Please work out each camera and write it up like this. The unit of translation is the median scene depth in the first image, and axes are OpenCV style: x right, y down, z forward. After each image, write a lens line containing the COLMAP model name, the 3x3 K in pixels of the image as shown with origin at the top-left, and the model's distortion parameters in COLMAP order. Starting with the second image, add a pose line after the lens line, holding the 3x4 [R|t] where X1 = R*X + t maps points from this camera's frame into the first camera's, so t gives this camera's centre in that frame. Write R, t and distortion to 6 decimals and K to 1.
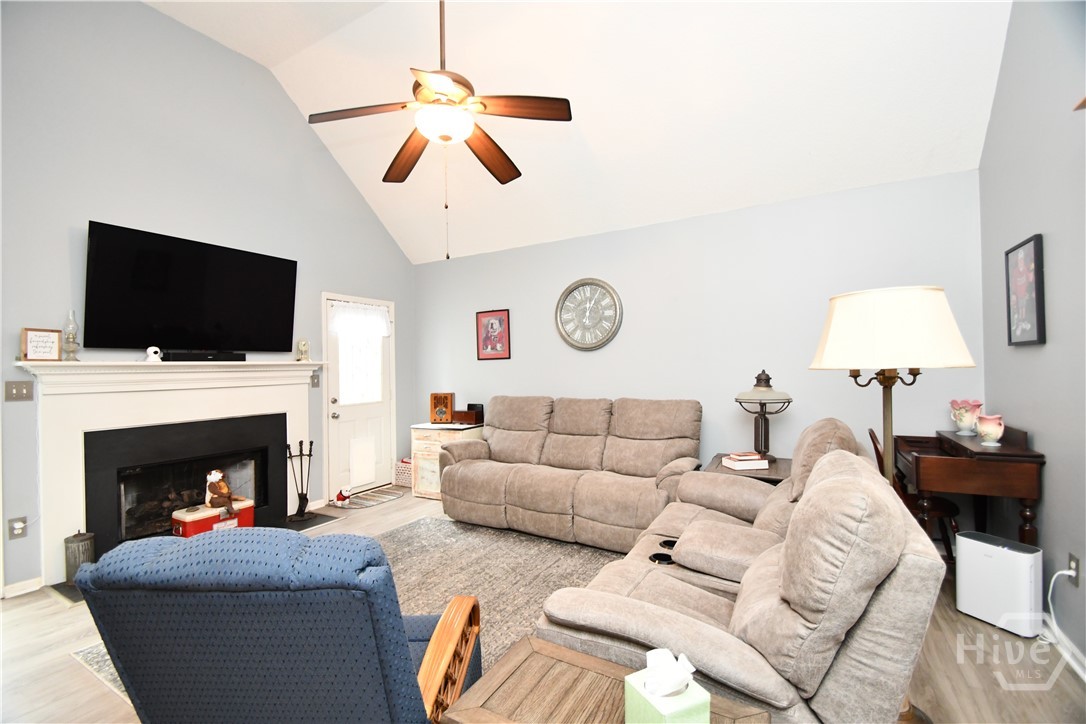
lens RADIAL K [[469.3, 0, 543.0], [0, 469.3, 362.0], [0, 0, 1]] dist [0.015913, -0.019429]
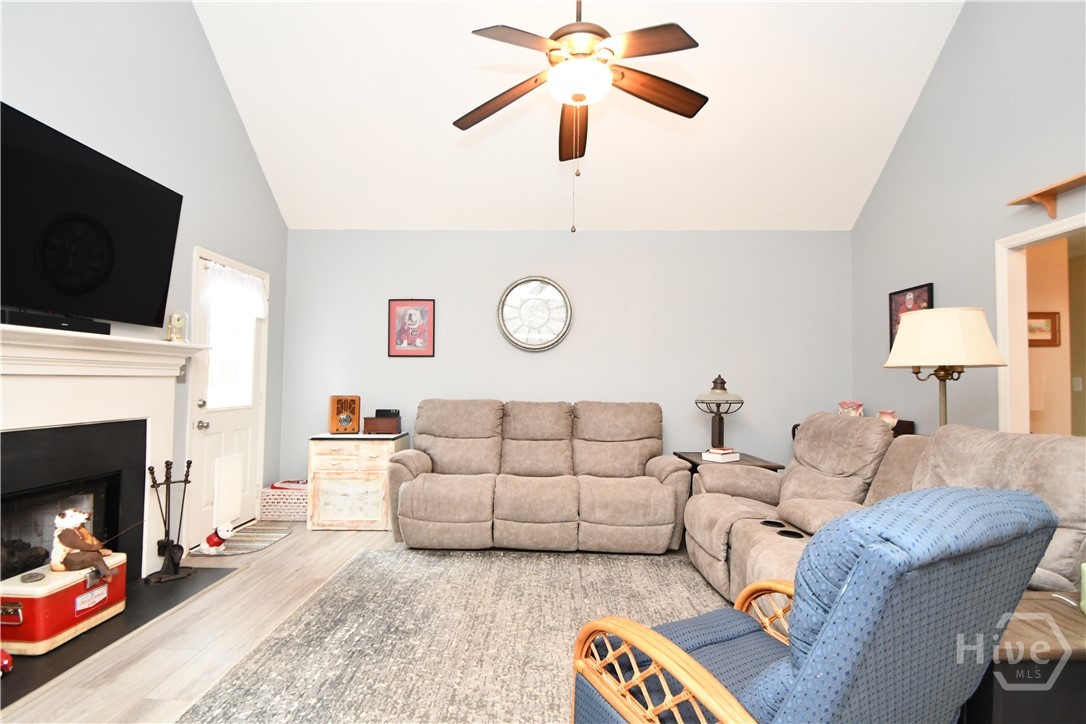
lens RADIAL K [[508.0, 0, 529.0], [0, 508.0, 364.5], [0, 0, 1]] dist [0.017173, -0.024894]
pose [[0.877231, 0.044074, 0.478041, -0.443623], [-0.031532, 0.998916, -0.034234, 0.041069], [-0.479032, 0.014958, 0.877670, 0.121844]]
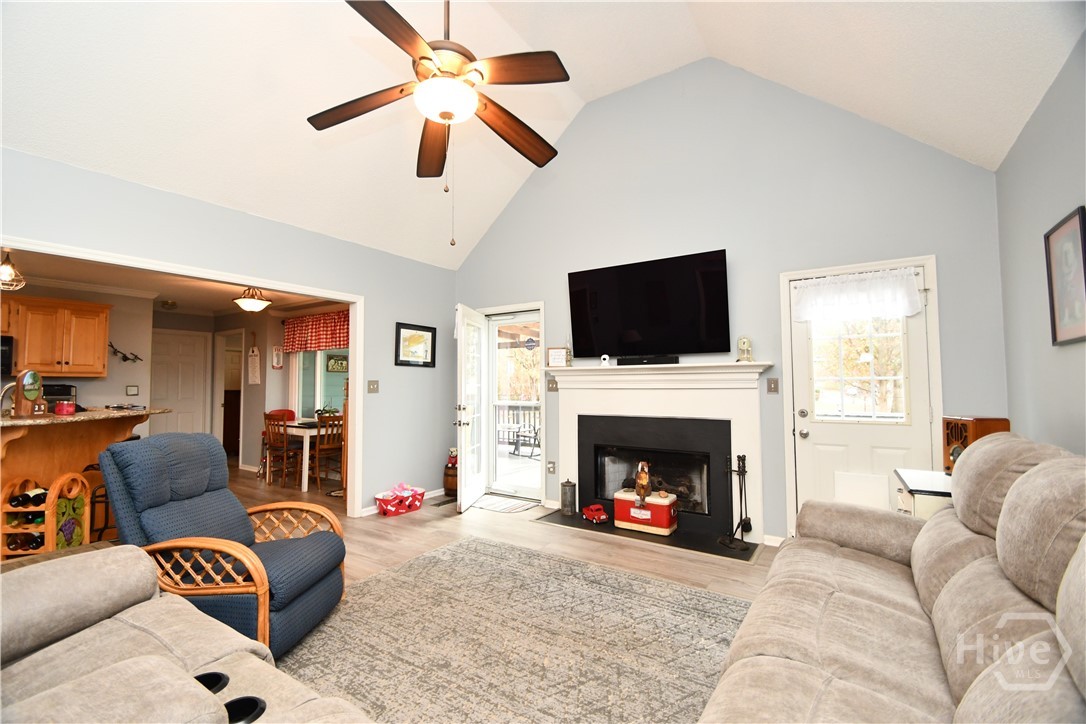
lens RADIAL K [[482.7, 0, 530.4], [0, 482.7, 359.7], [0, 0, 1]] dist [-0.001980, -0.000333]
pose [[-0.076034, -0.028467, -0.996699, 0.419650], [0.019668, 0.999355, -0.030043, 0.013820], [0.996911, -0.021888, -0.075425, 0.730111]]
